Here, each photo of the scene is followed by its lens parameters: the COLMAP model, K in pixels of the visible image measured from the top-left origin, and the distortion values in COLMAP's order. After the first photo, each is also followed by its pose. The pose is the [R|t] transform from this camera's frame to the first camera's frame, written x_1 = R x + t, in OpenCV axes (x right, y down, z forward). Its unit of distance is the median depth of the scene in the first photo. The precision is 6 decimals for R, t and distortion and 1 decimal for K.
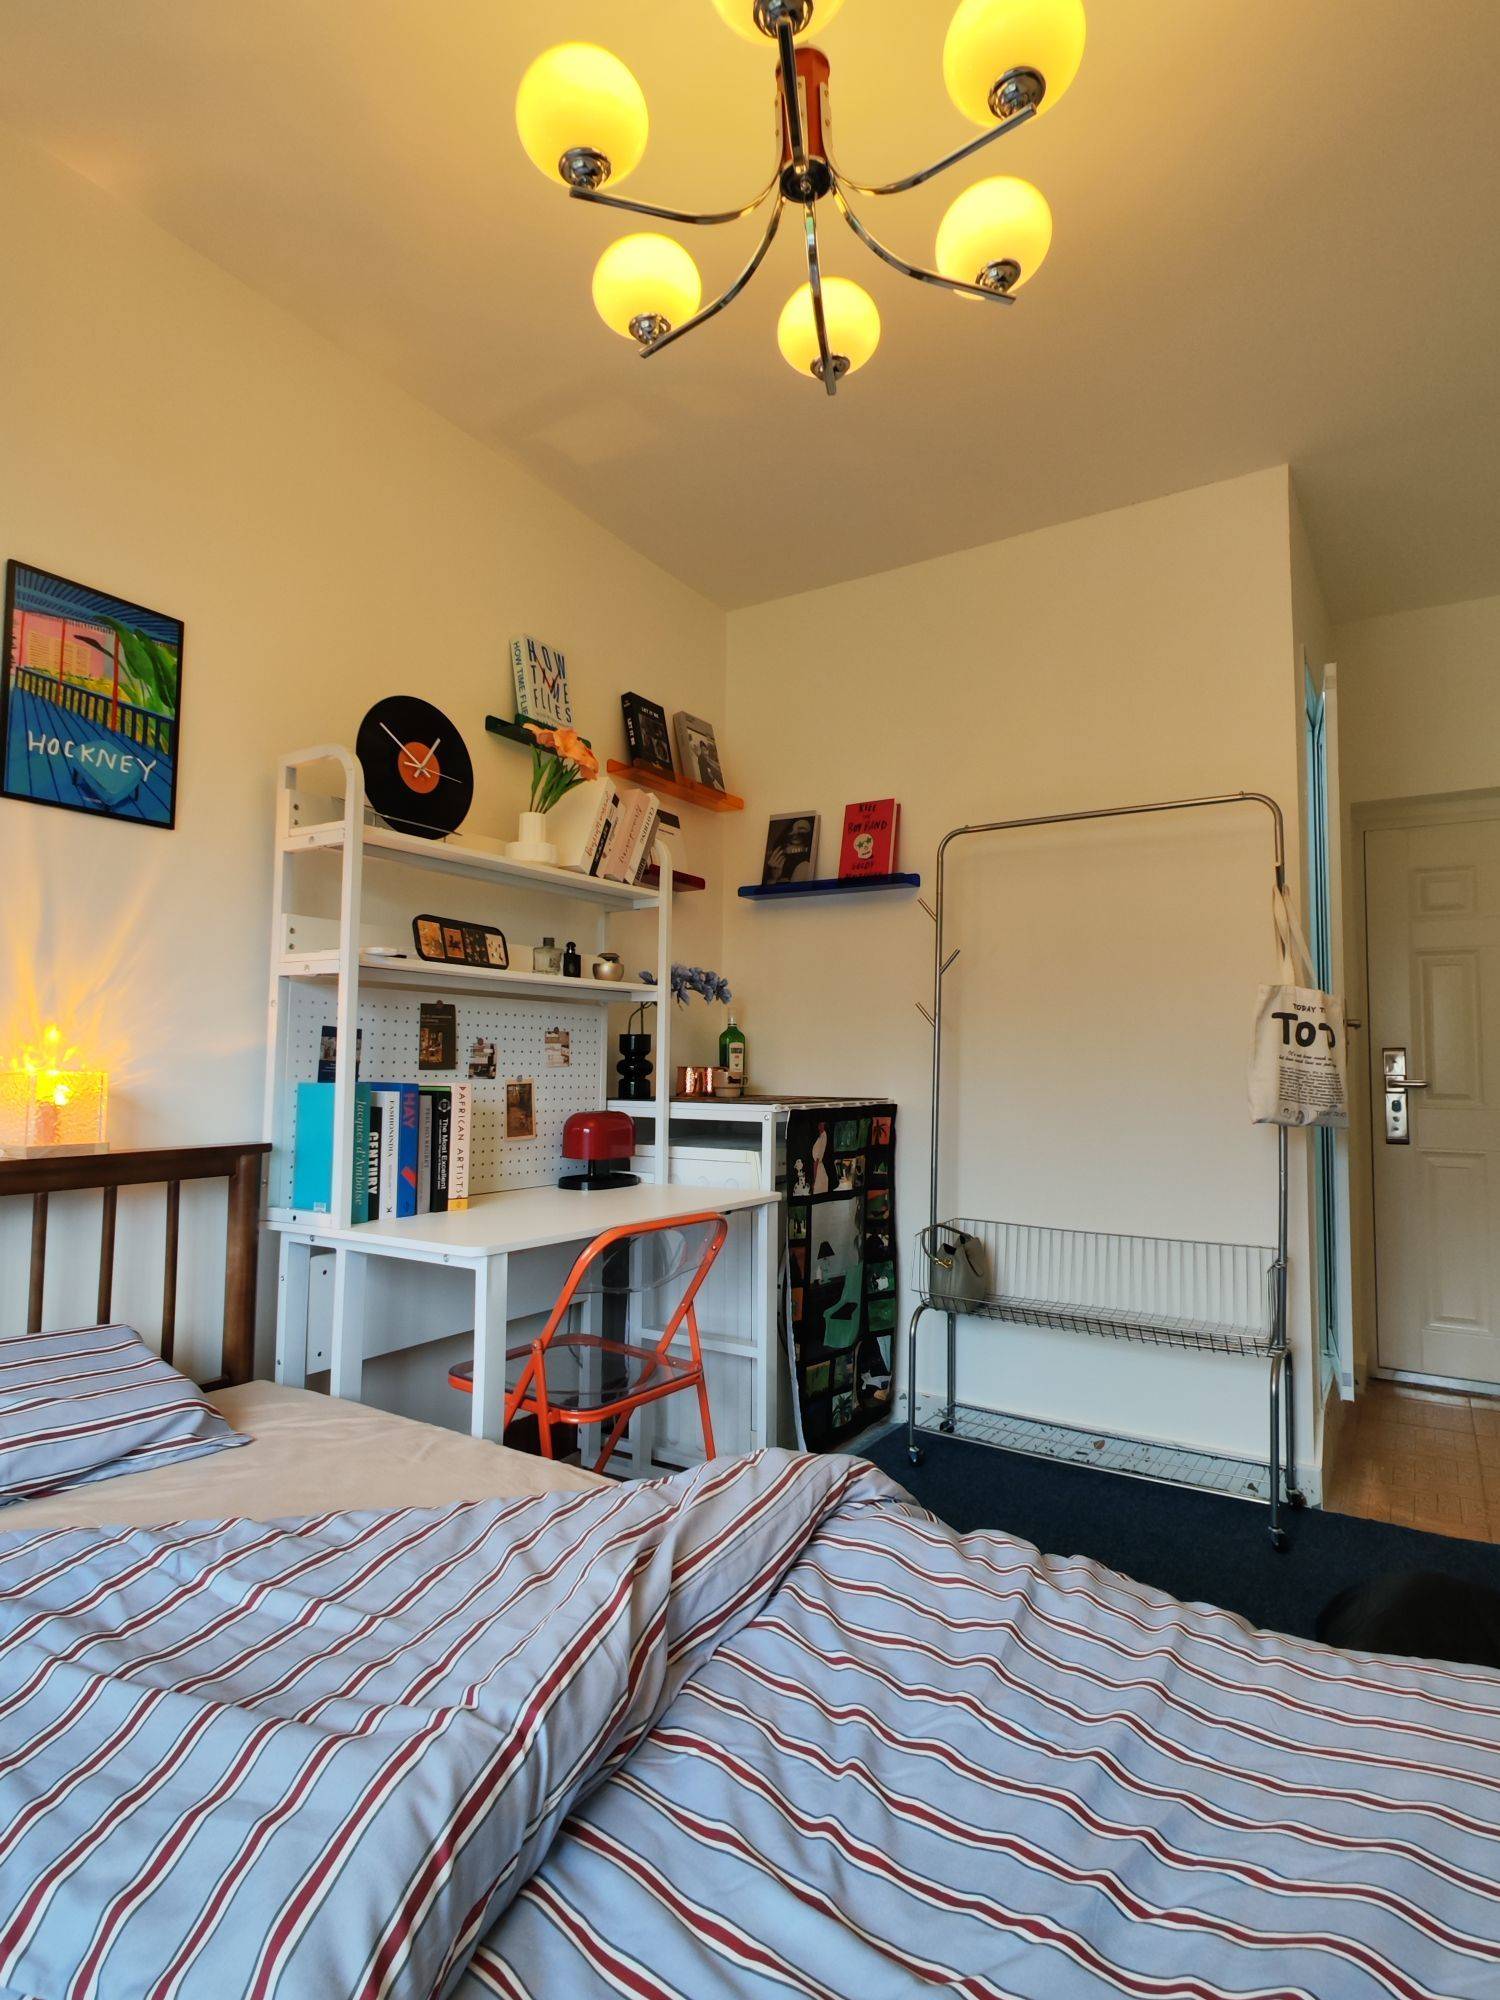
lens RADIAL K [[1051.3, 0, 785.5], [0, 1051.3, 1016.9], [0, 0, 1]] dist [-0.000814, 0.000382]
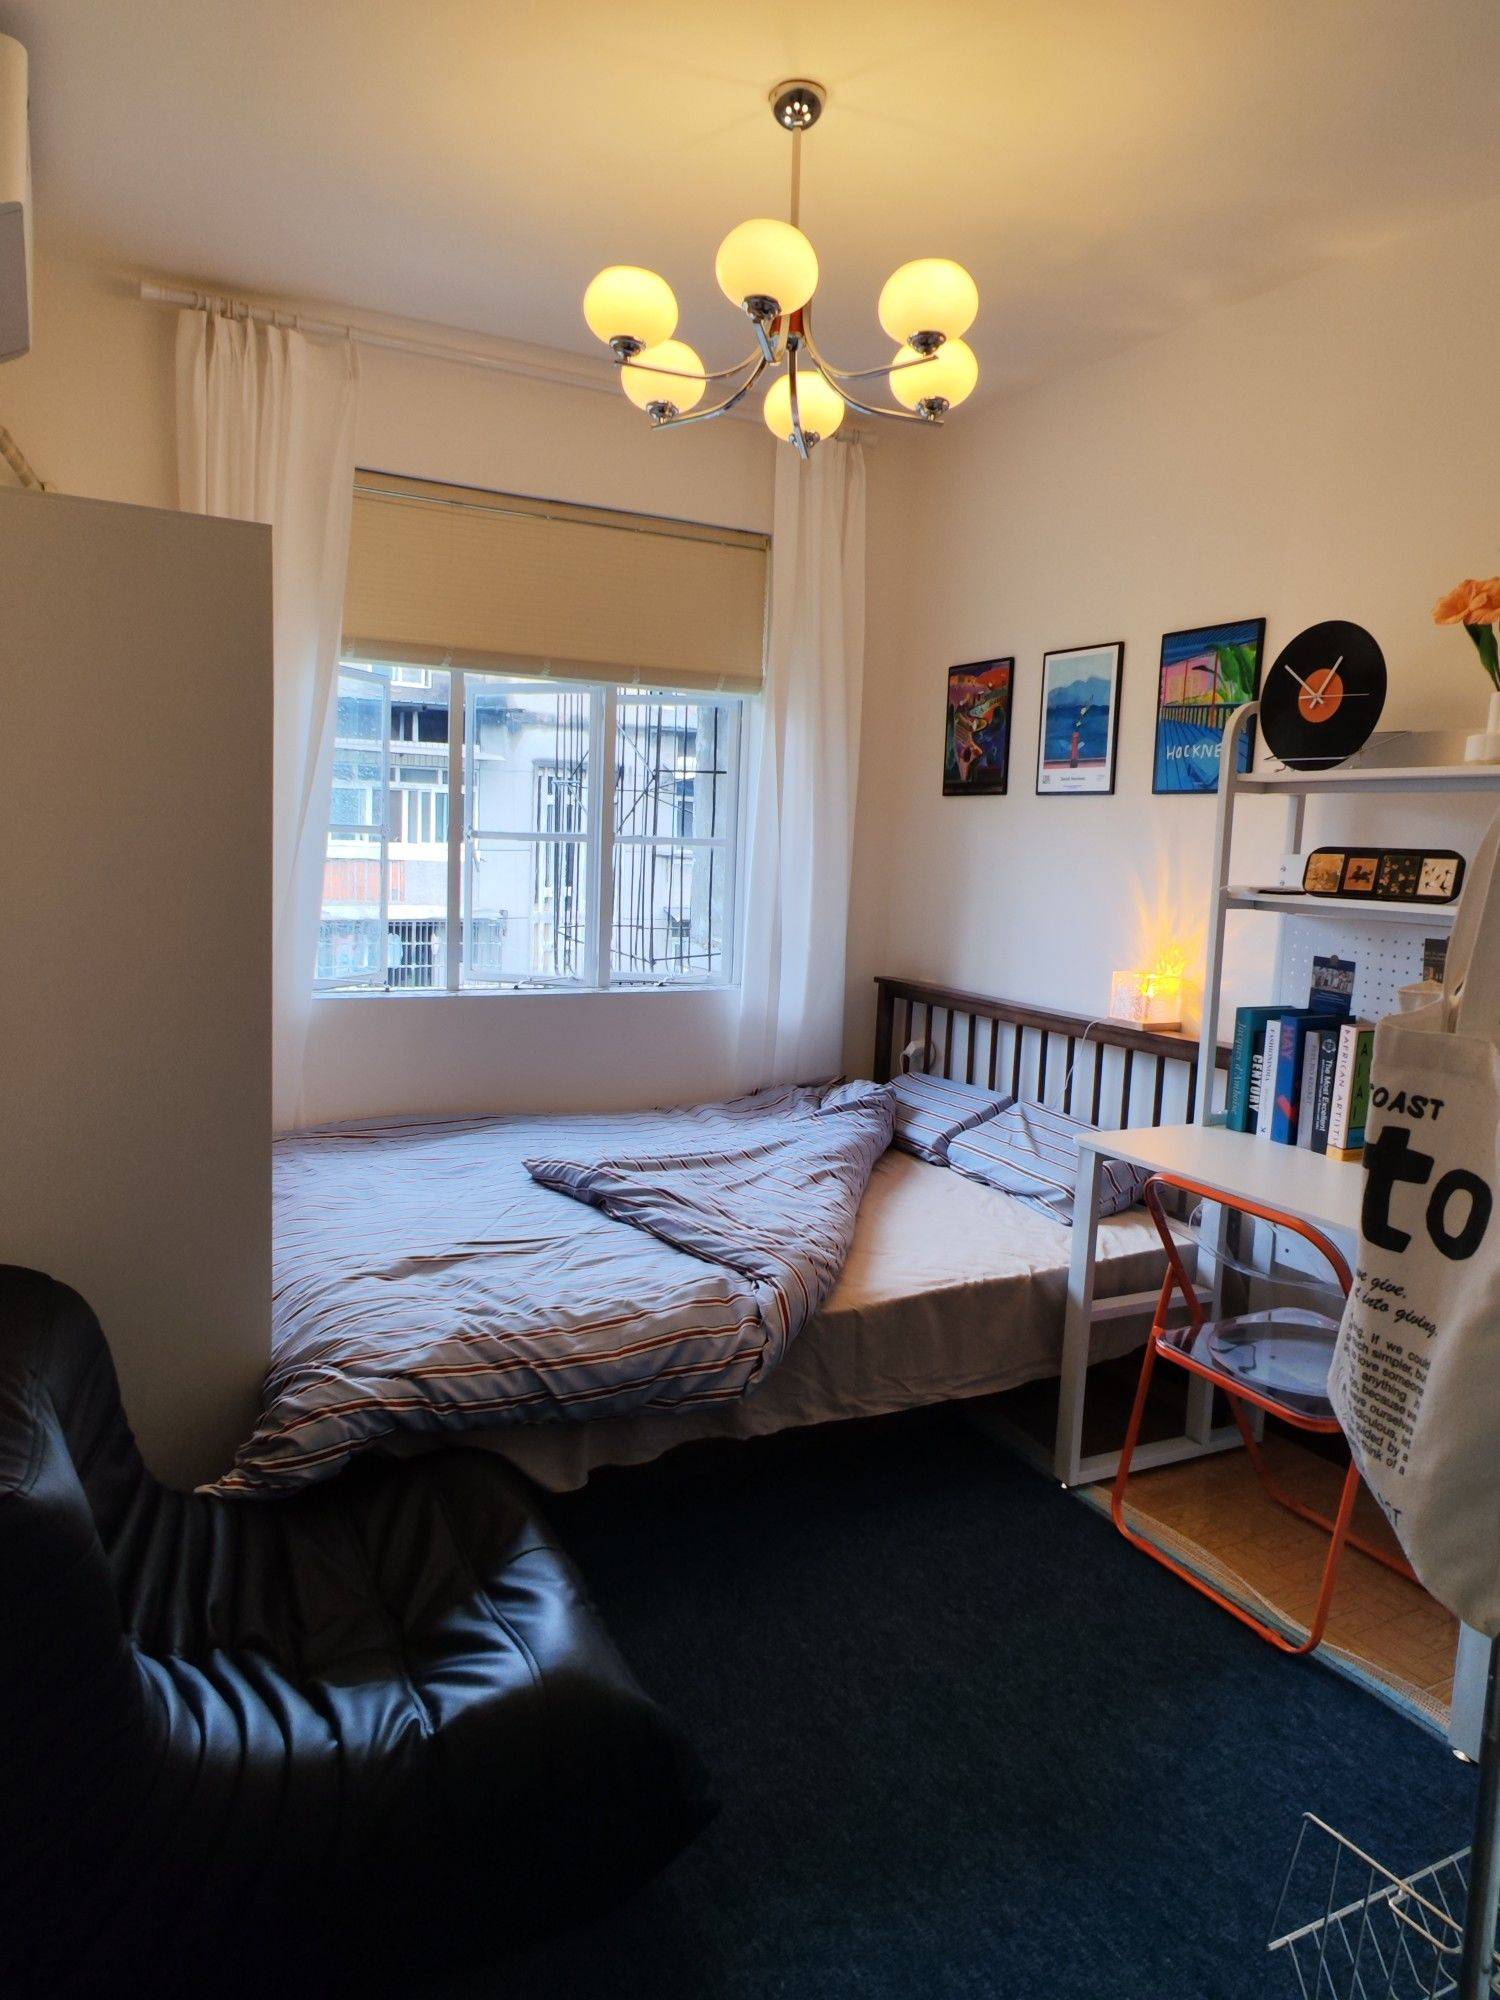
lens RADIAL K [[1317.3, 0, 750.0], [0, 1317.3, 1000.0], [0, 0, 1]] dist [0.034133, -0.000752]
pose [[-0.491931, 0.080387, -0.866915, 0.891657], [-0.002111, 0.995615, 0.093518, -0.063108], [0.870632, 0.047835, -0.489605, 1.027545]]
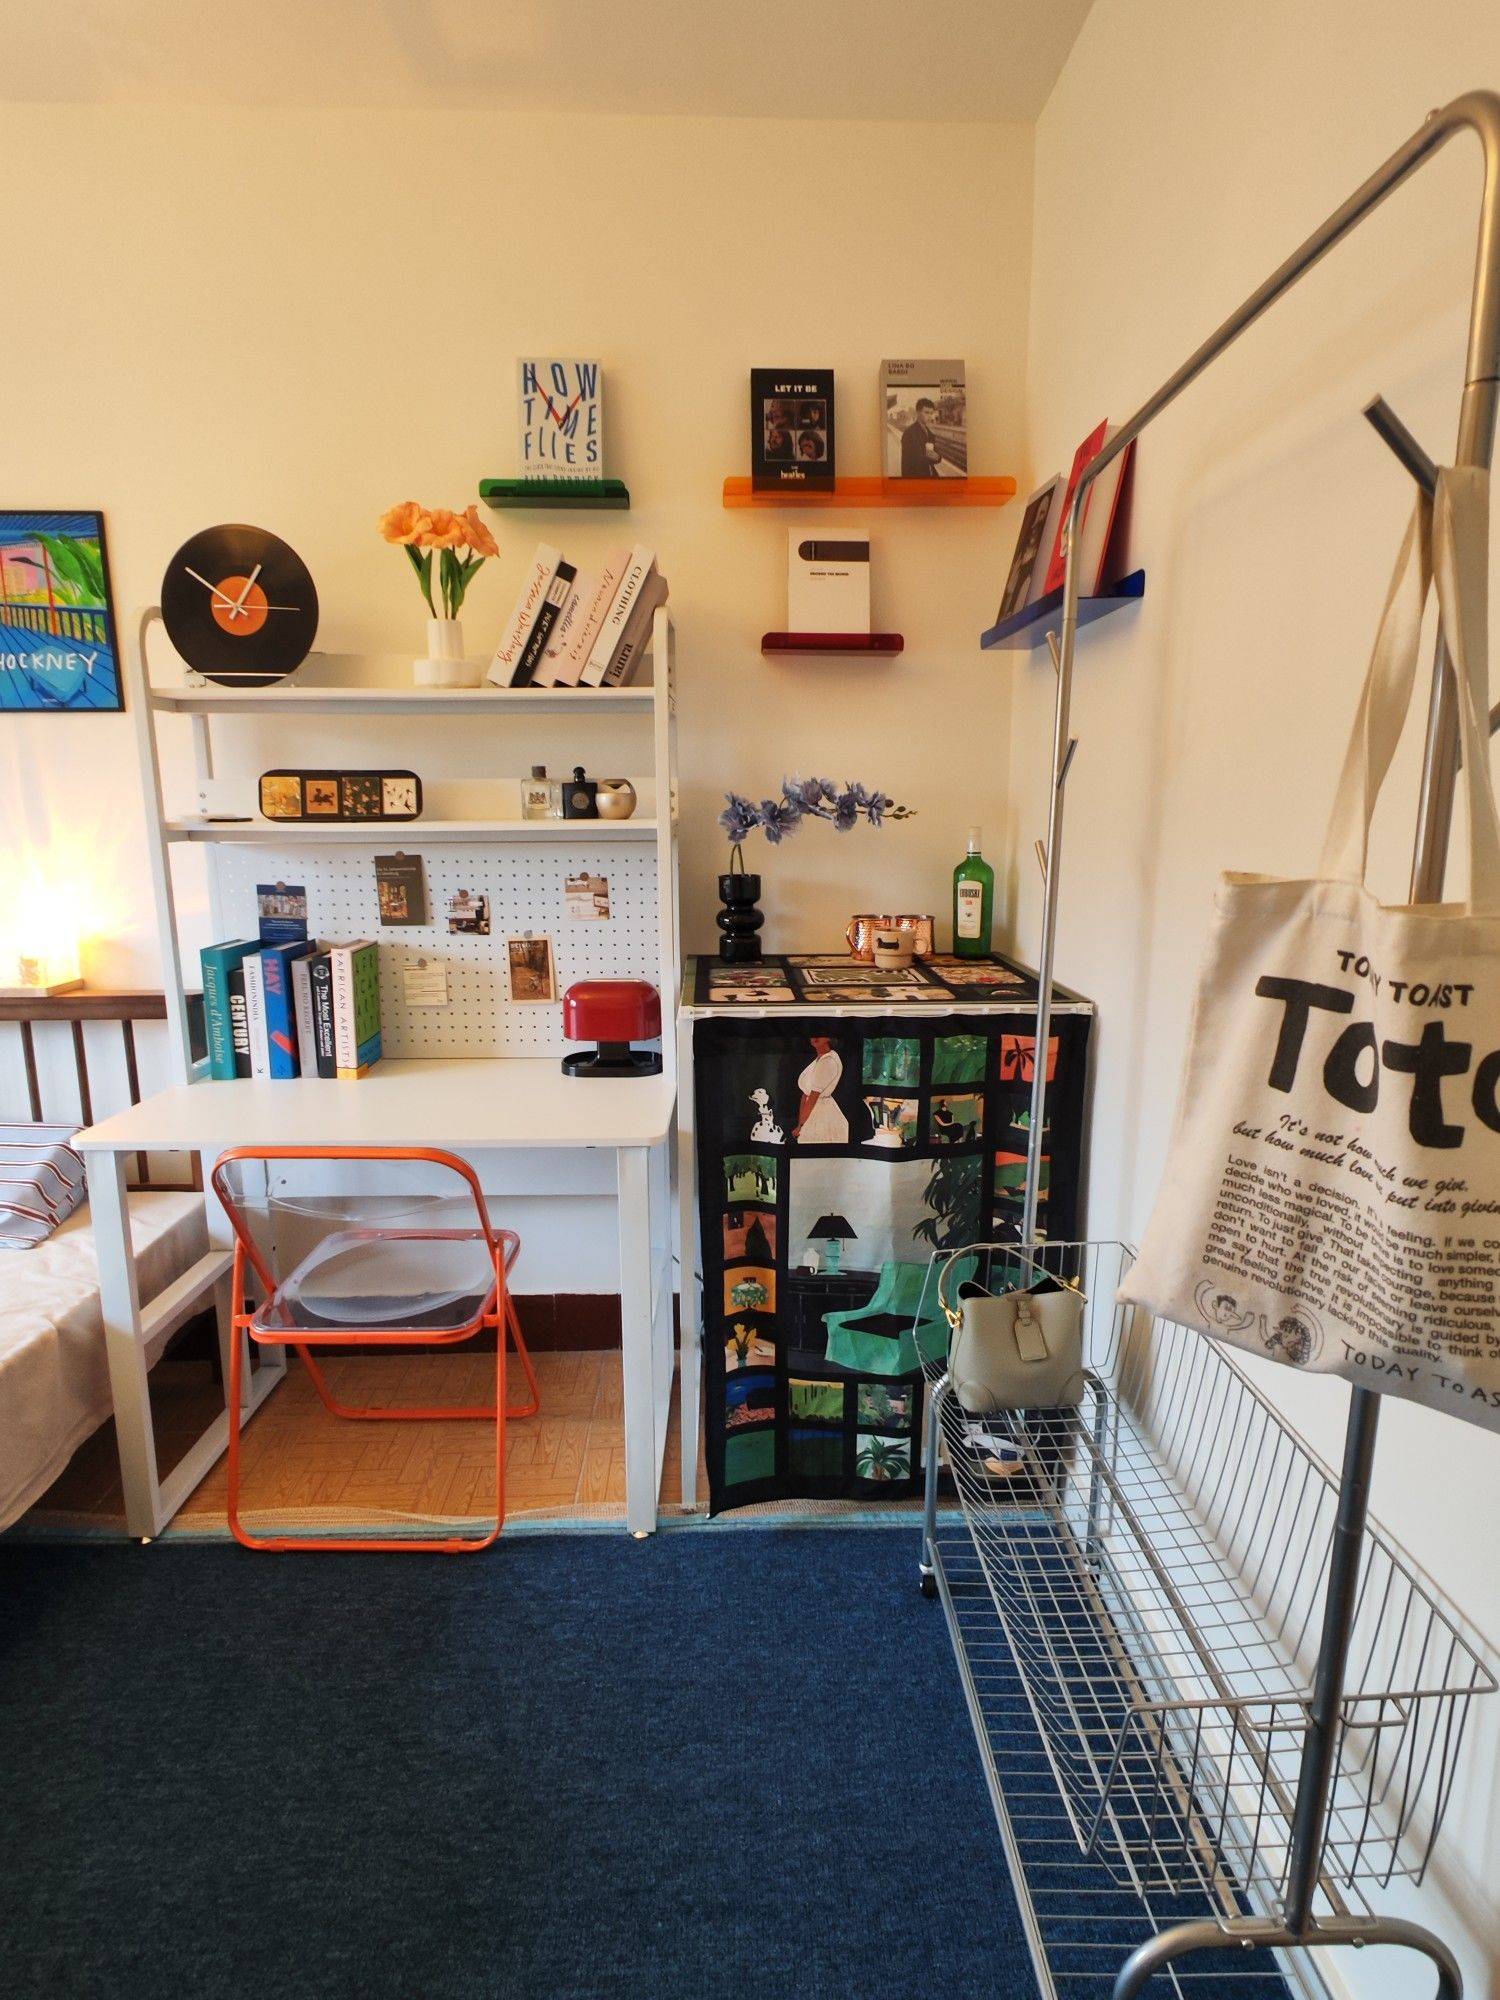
lens RADIAL K [[1087.5, 0, 750.0], [0, 1087.5, 1000.0], [0, 0, 1]] dist [0.014076, -0.001006]
pose [[0.545560, 0.143880, -0.825628, 0.645190], [0.046232, 0.978486, 0.201068, -0.065523], [0.836795, -0.147865, 0.527171, 0.727794]]
